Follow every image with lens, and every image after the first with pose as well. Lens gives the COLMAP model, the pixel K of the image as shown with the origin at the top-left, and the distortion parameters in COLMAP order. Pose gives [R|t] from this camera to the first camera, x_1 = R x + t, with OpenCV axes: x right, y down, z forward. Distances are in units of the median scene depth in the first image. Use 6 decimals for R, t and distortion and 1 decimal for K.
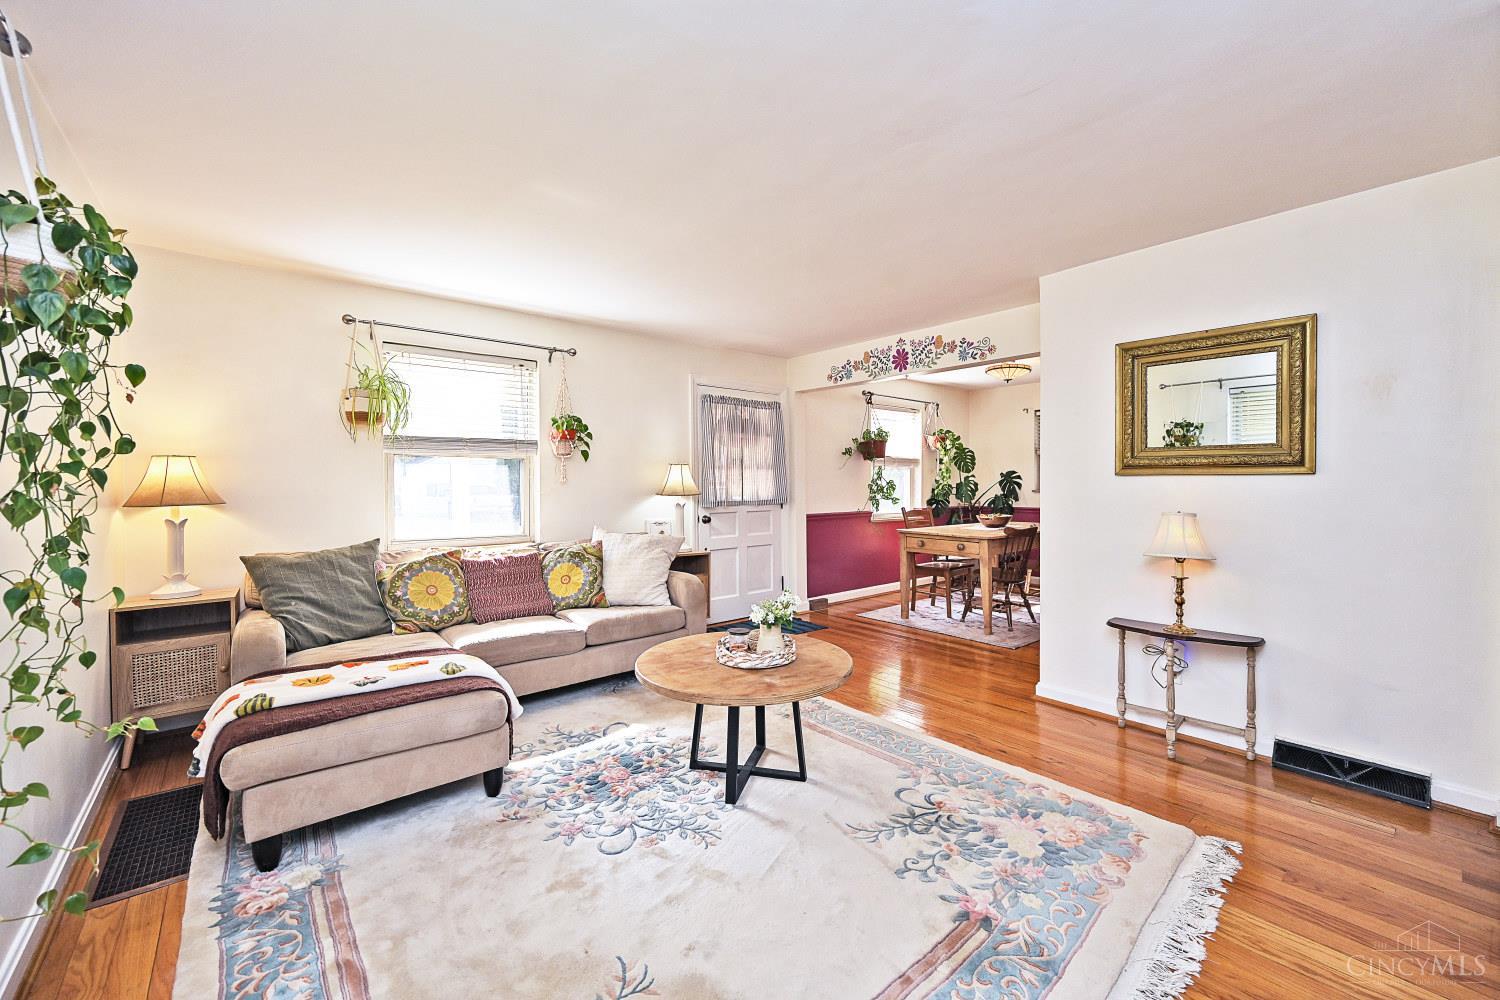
lens RADIAL K [[586.1, 0, 753.4], [0, 586.1, 488.0], [0, 0, 1]] dist [-0.002735, -0.000421]
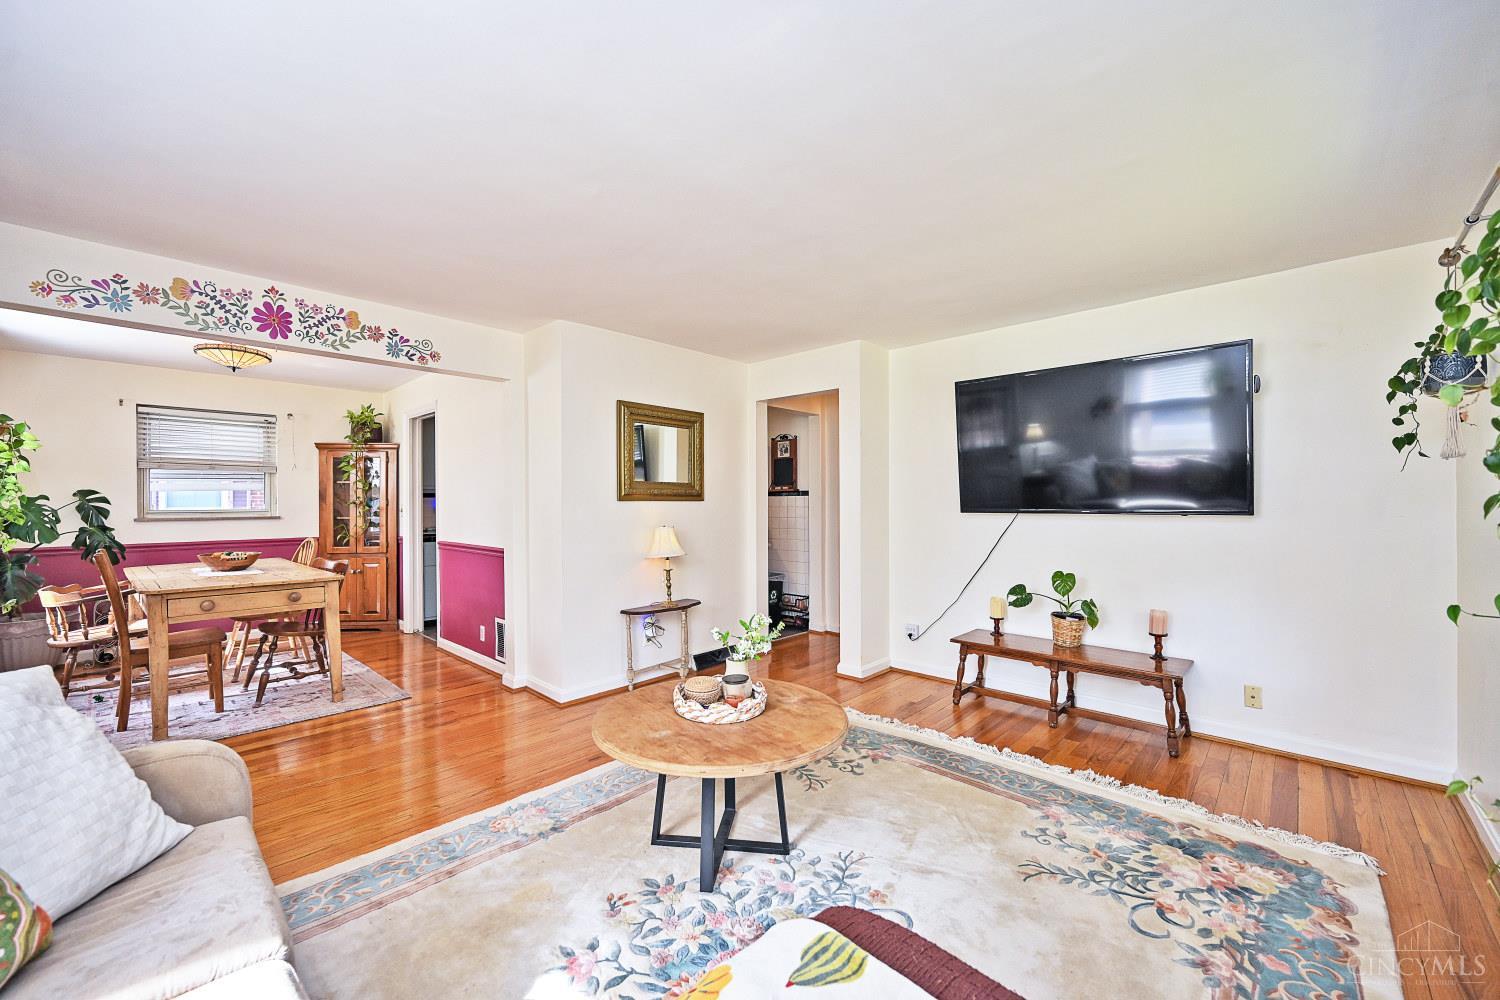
lens RADIAL K [[586.1, 0, 753.9], [0, 586.1, 504.1], [0, 0, 1]] dist [-0.002735, -0.000421]
pose [[-0.105318, 0.000156, 0.994439, -0.518099], [0.013144, 0.999913, 0.001235, -0.008996], [-0.994352, 0.013201, -0.105311, 0.617412]]
